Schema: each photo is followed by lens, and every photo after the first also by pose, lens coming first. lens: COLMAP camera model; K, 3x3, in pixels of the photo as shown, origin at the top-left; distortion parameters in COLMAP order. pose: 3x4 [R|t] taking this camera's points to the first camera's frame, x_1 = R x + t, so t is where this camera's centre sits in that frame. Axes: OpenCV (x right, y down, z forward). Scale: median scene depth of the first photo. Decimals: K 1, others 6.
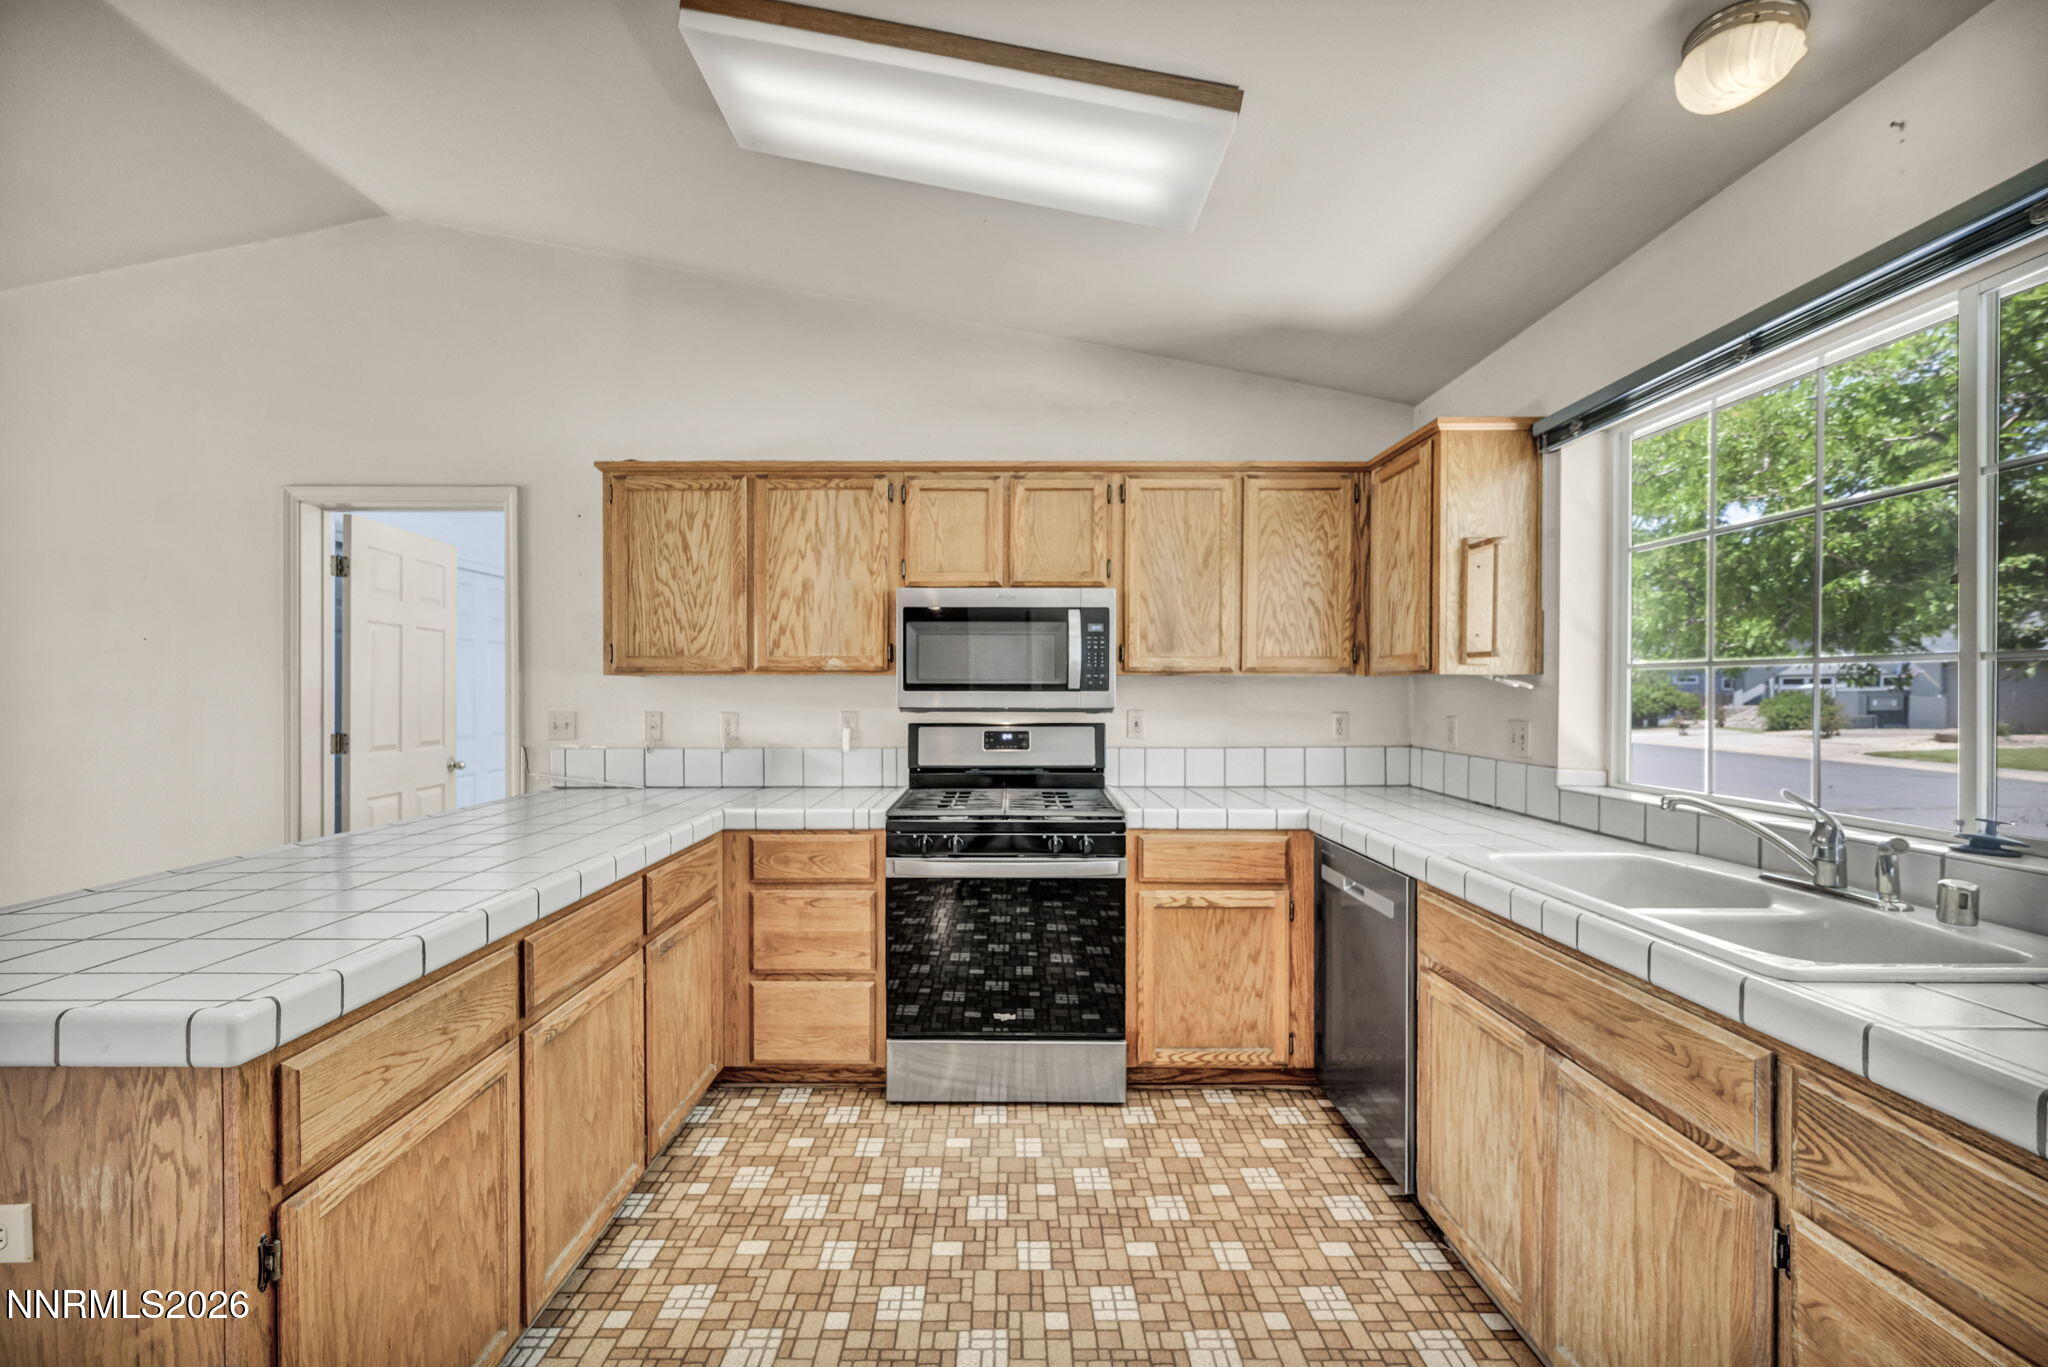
lens RADIAL K [[818.9, 0, 1007.6], [0, 818.9, 705.0], [0, 0, 1]] dist [0.000233, -0.000061]
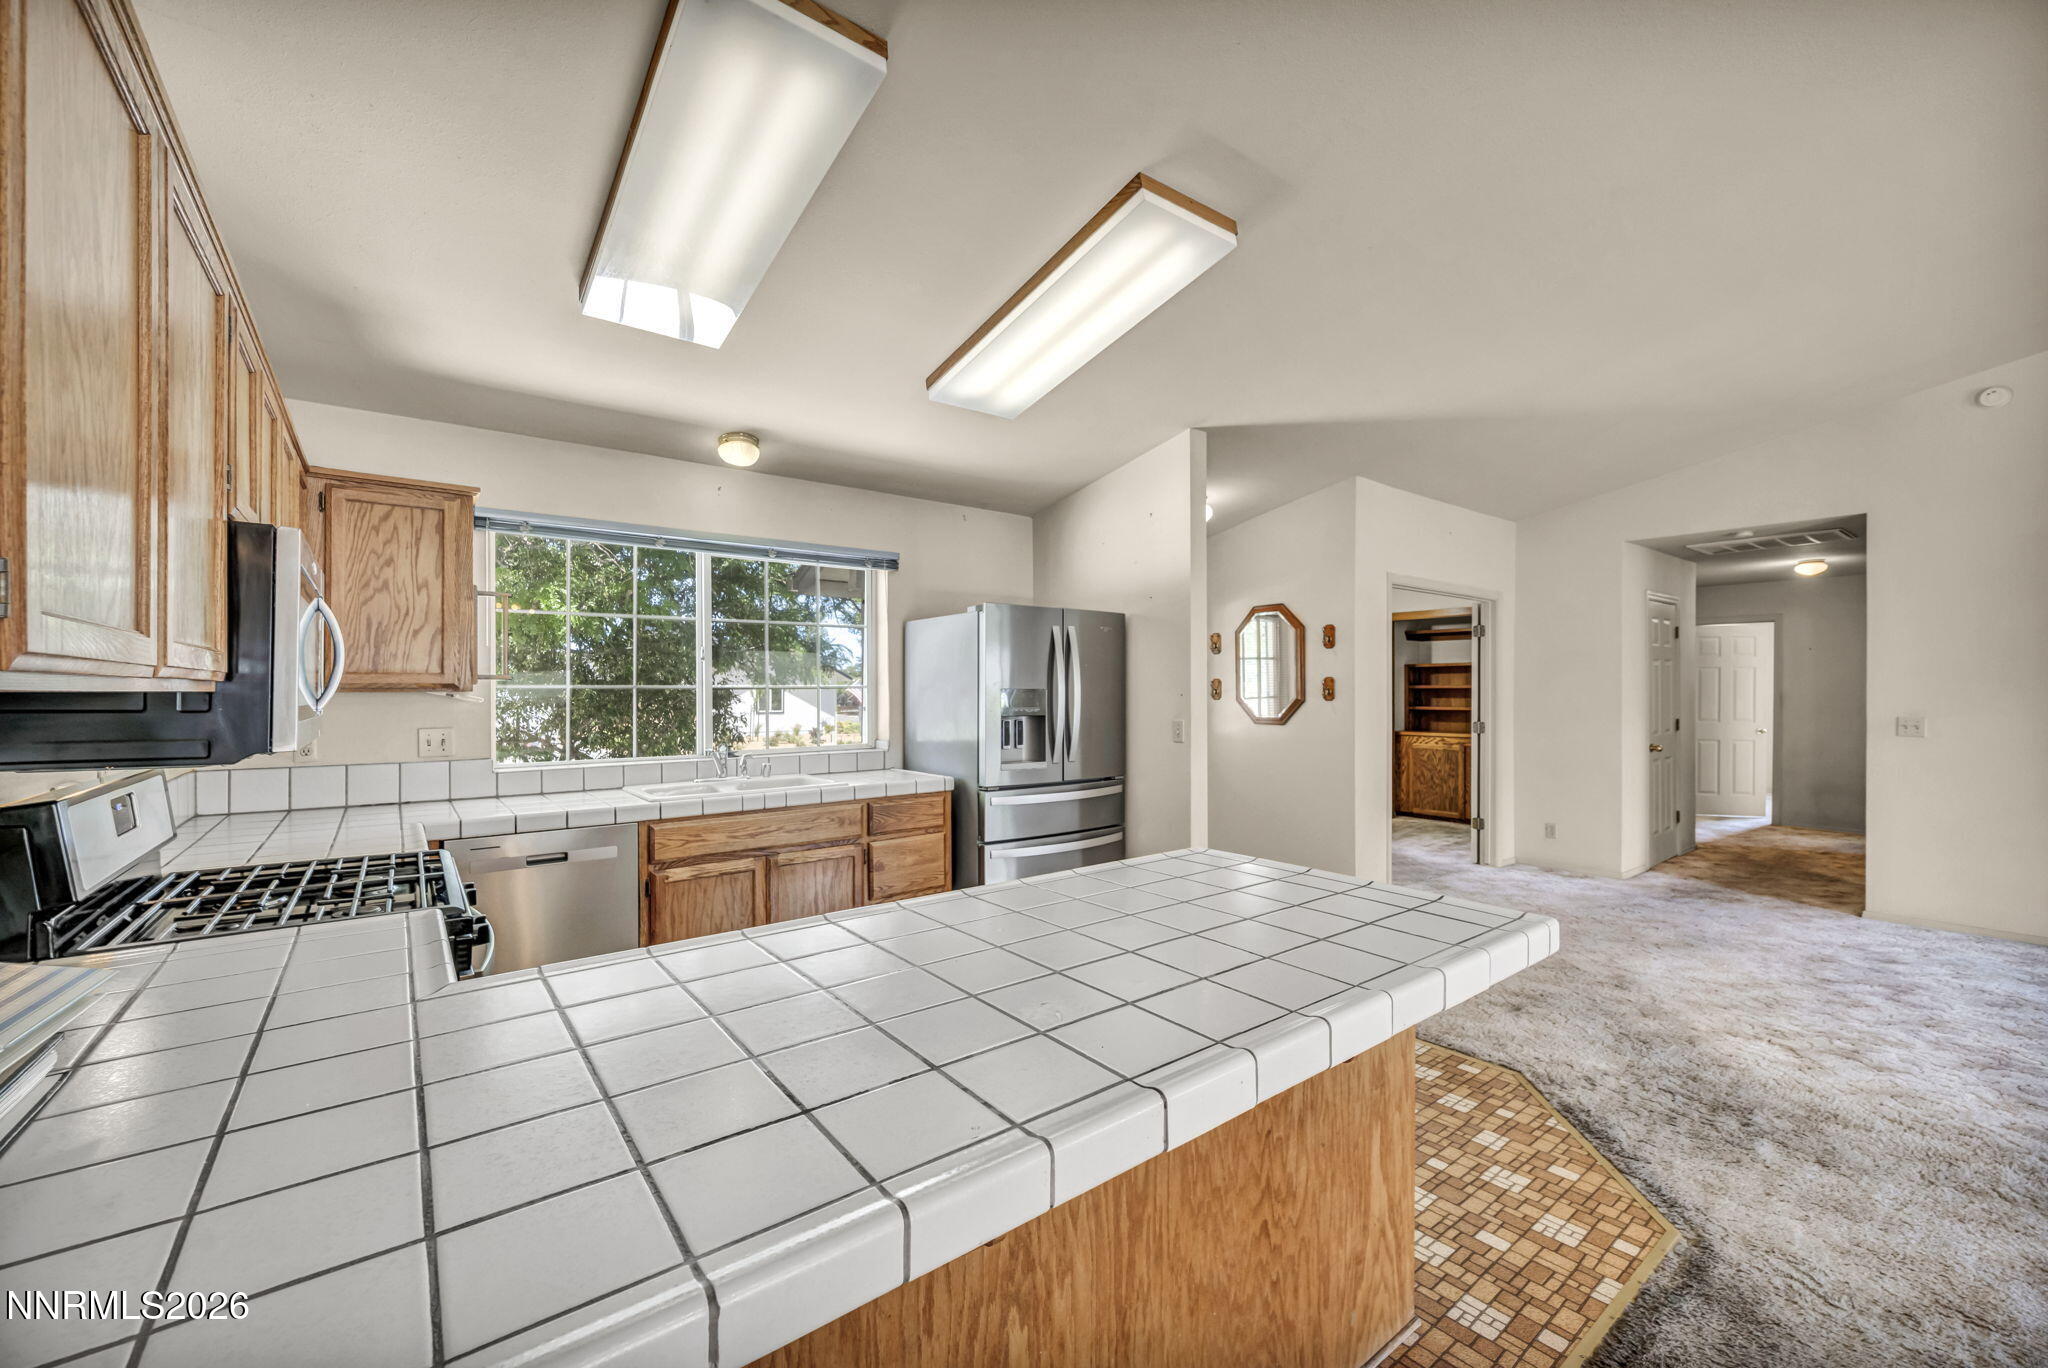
lens RADIAL K [[818.9, 0, 1043.0], [0, 818.9, 691.3], [0, 0, 1]] dist [0.000233, -0.000061]
pose [[-0.626031, 0.001043, 0.779797, -0.933012], [0.016913, 0.999782, 0.012240, -0.034659], [-0.779615, 0.020852, -0.625912, 1.052172]]
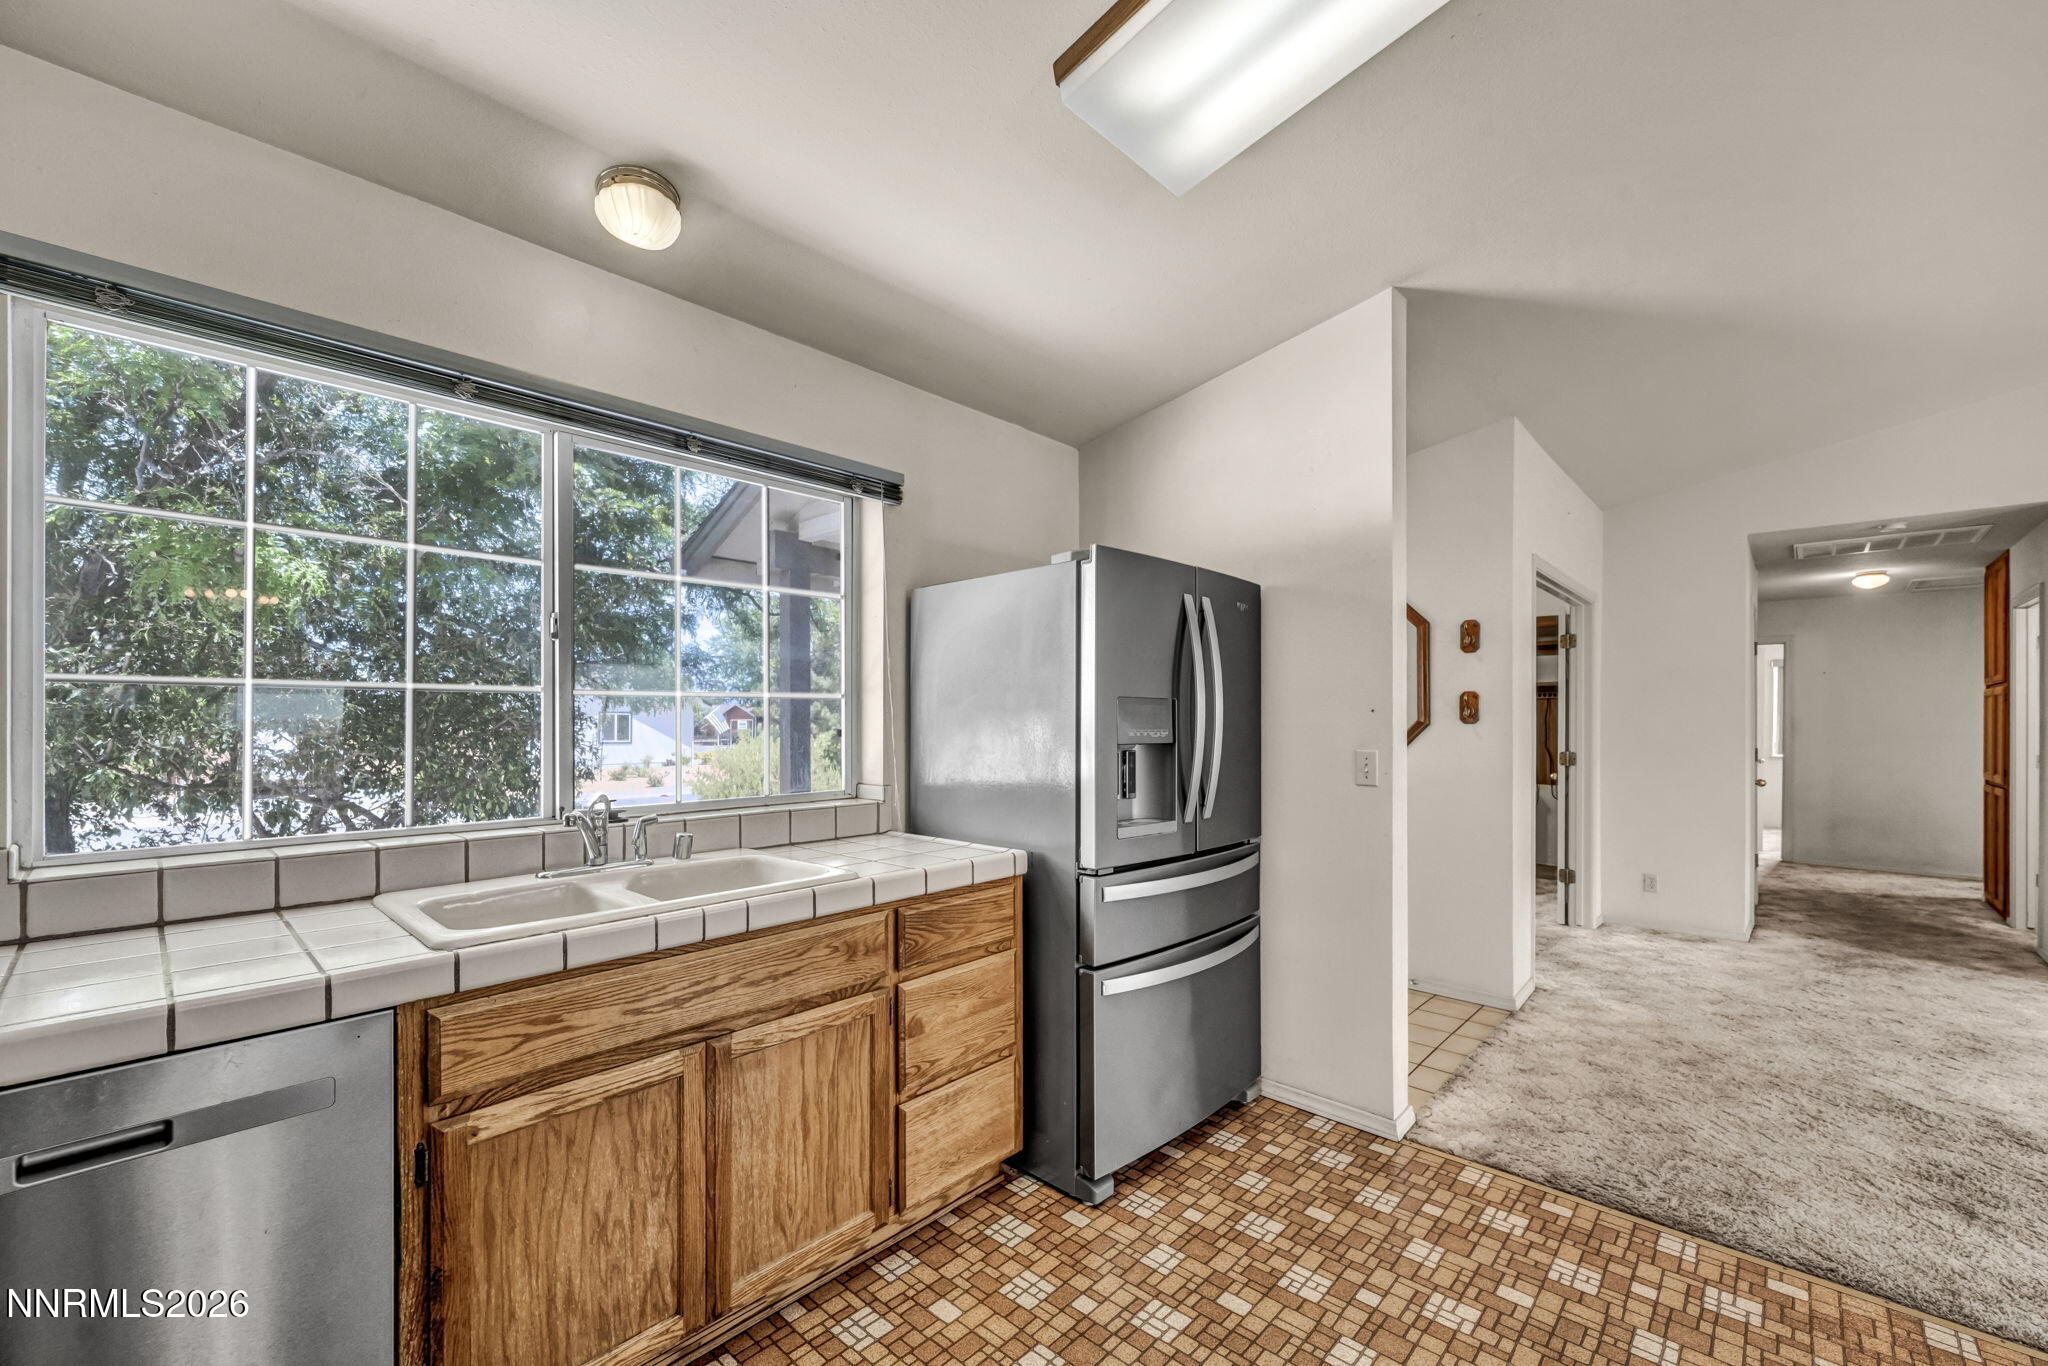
lens RADIAL K [[818.9, 0, 1036.8], [0, 818.9, 726.5], [0, 0, 1]] dist [0.000233, -0.000061]
pose [[-0.739568, -0.006445, 0.673051, -0.225437], [0.010490, 0.999722, 0.021101, -0.009873], [-0.673000, 0.022666, -0.739295, 0.864654]]
